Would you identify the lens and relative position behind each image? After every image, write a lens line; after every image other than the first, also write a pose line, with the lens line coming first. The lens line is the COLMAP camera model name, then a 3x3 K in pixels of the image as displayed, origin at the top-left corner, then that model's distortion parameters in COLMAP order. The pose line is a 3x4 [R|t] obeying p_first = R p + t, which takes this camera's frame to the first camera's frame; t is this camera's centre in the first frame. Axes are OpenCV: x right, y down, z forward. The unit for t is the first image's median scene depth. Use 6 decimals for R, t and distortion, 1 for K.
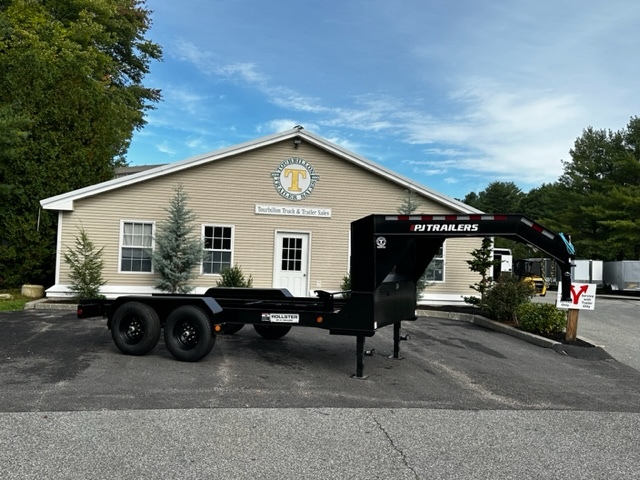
lens RADIAL K [[618.6, 0, 329.5], [0, 618.6, 249.9], [0, 0, 1]] dist [0.060069, 0.000000]
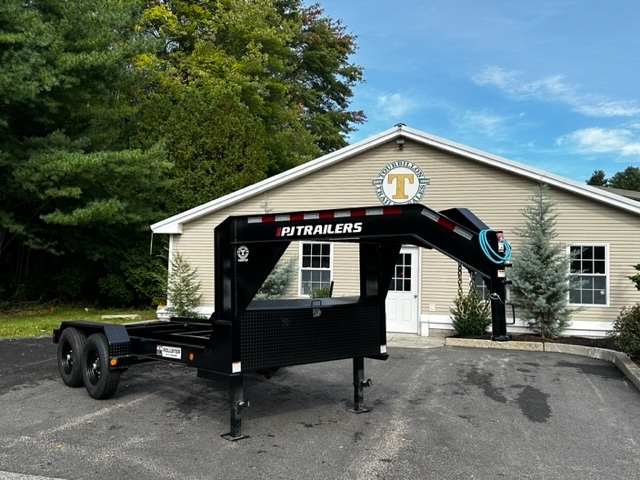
lens RADIAL K [[618.6, 0, 321.0], [0, 618.6, 244.2], [0, 0, 1]] dist [0.060069, 0.000000]
pose [[0.894122, -0.038950, -0.446126, 0.229562], [0.020712, 0.998741, -0.045687, 0.005451], [0.447344, 0.031609, 0.893803, 0.180472]]
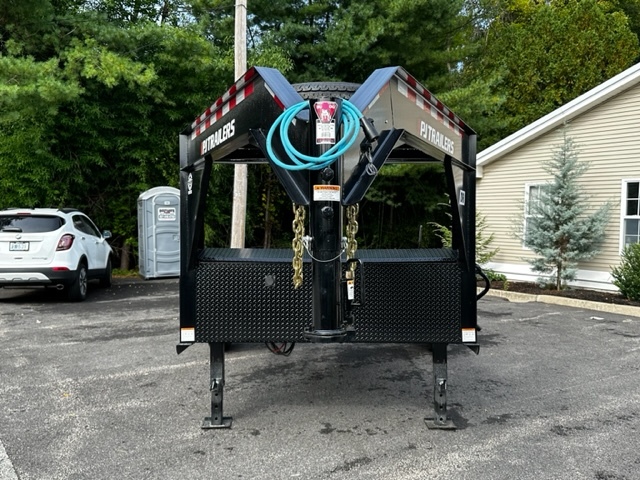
lens RADIAL K [[618.6, 0, 318.8], [0, 618.6, 242.2], [0, 0, 1]] dist [0.060069, 0.000000]
pose [[0.384227, 0.004692, -0.923227, 0.290171], [0.009640, 0.999912, 0.009094, 0.016723], [0.923188, -0.012394, 0.384148, 0.417648]]
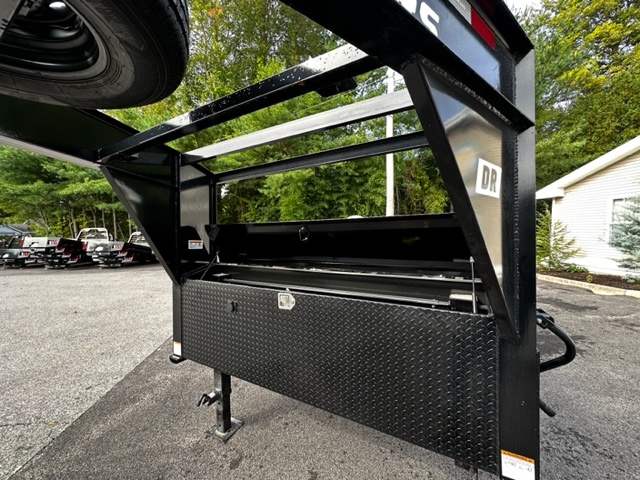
lens RADIAL K [[256.8, 0, 317.4], [0, 256.8, 241.6], [0, 0, 1]] dist [-0.006639, 0.000921]
pose [[-0.118744, 0.008064, -0.992892, 0.134348], [0.020748, 0.999769, 0.005638, 0.011697], [0.992708, -0.019931, -0.118884, 0.538490]]
